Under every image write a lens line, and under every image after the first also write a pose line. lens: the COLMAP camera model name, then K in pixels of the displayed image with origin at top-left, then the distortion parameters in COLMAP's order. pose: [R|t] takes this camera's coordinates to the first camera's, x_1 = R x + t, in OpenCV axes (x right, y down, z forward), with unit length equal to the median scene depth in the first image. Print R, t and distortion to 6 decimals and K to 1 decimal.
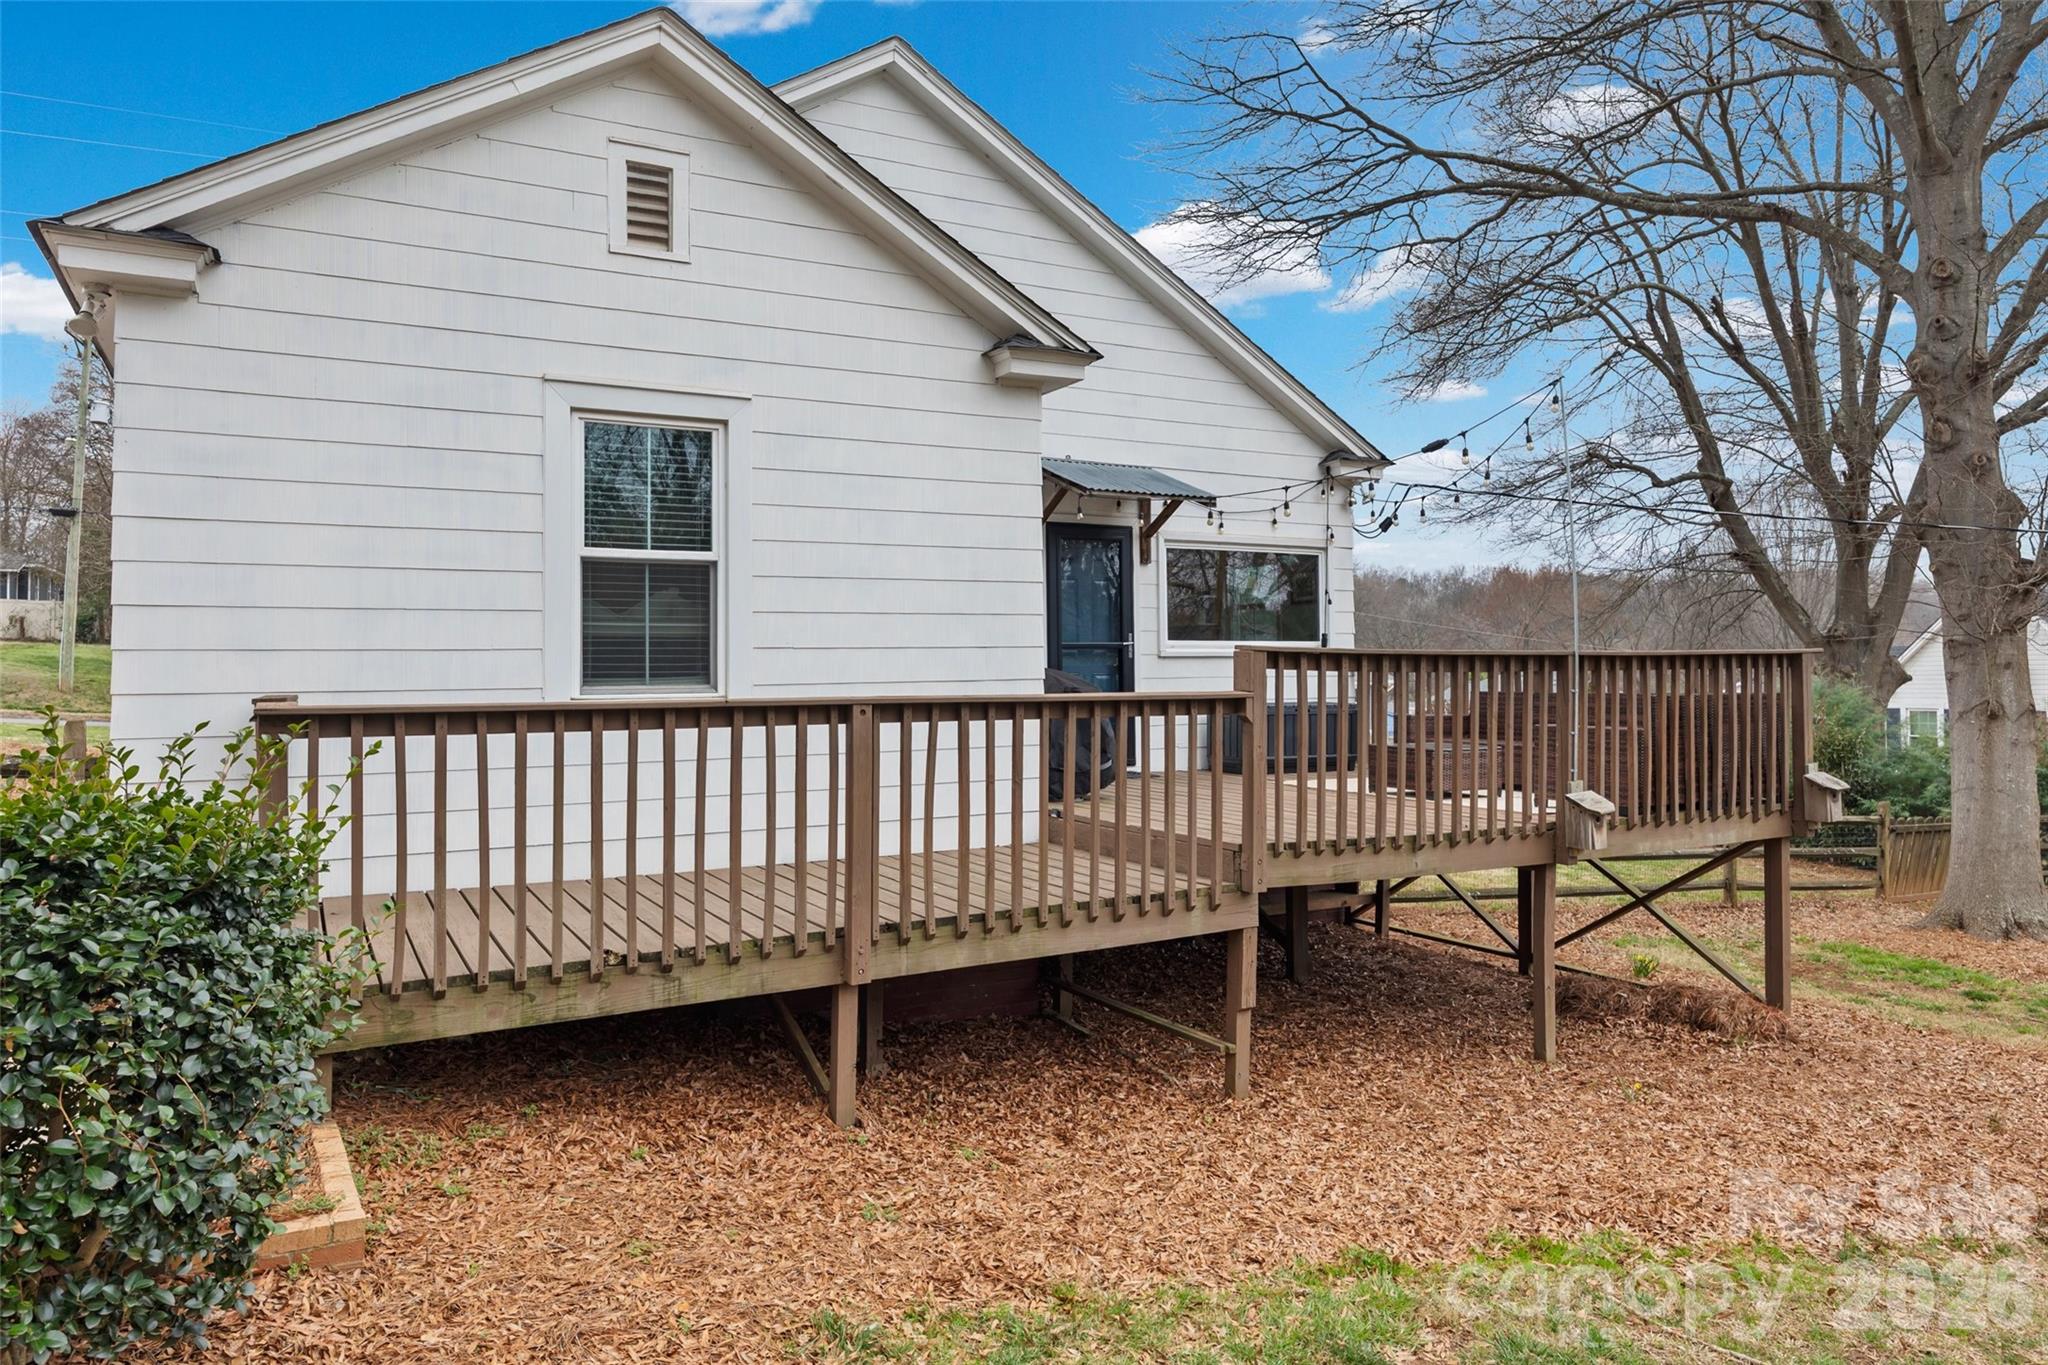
lens RADIAL K [[1406.6, 0, 1024.8], [0, 1406.6, 643.8], [0, 0, 1]] dist [-0.003958, -0.001278]
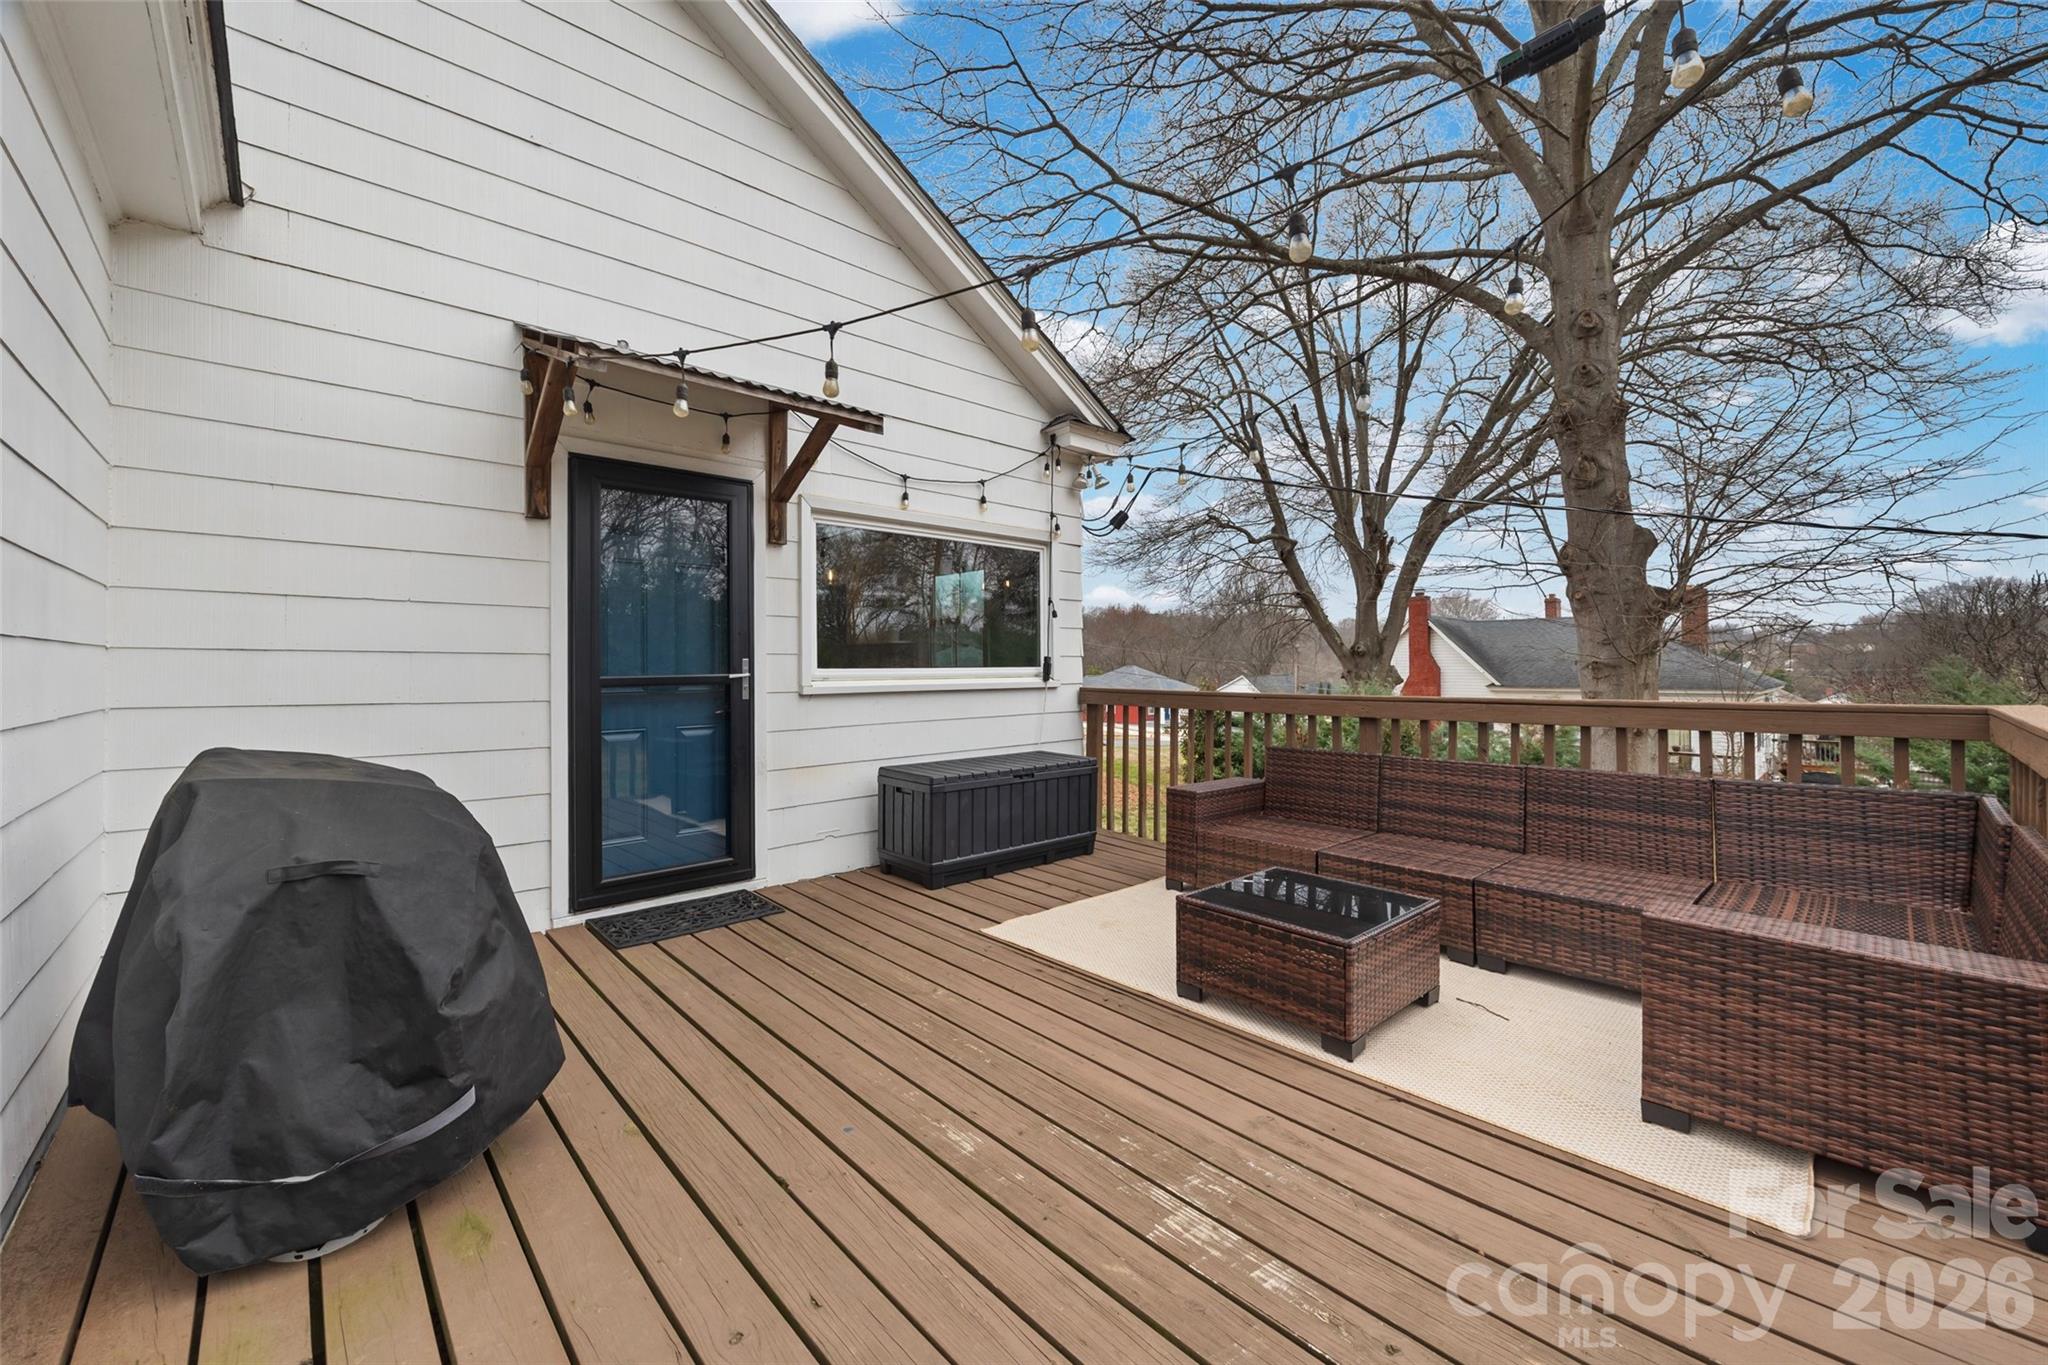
lens RADIAL K [[805.7, 0, 1024.0], [0, 805.7, 682.5], [0, 0, 1]] dist [-0.000575, -0.000048]
pose [[0.972750, -0.002746, 0.231840, 0.084817], [-0.006835, 0.999156, 0.040515, -0.009058], [-0.231756, -0.040996, 0.971910, 0.489942]]
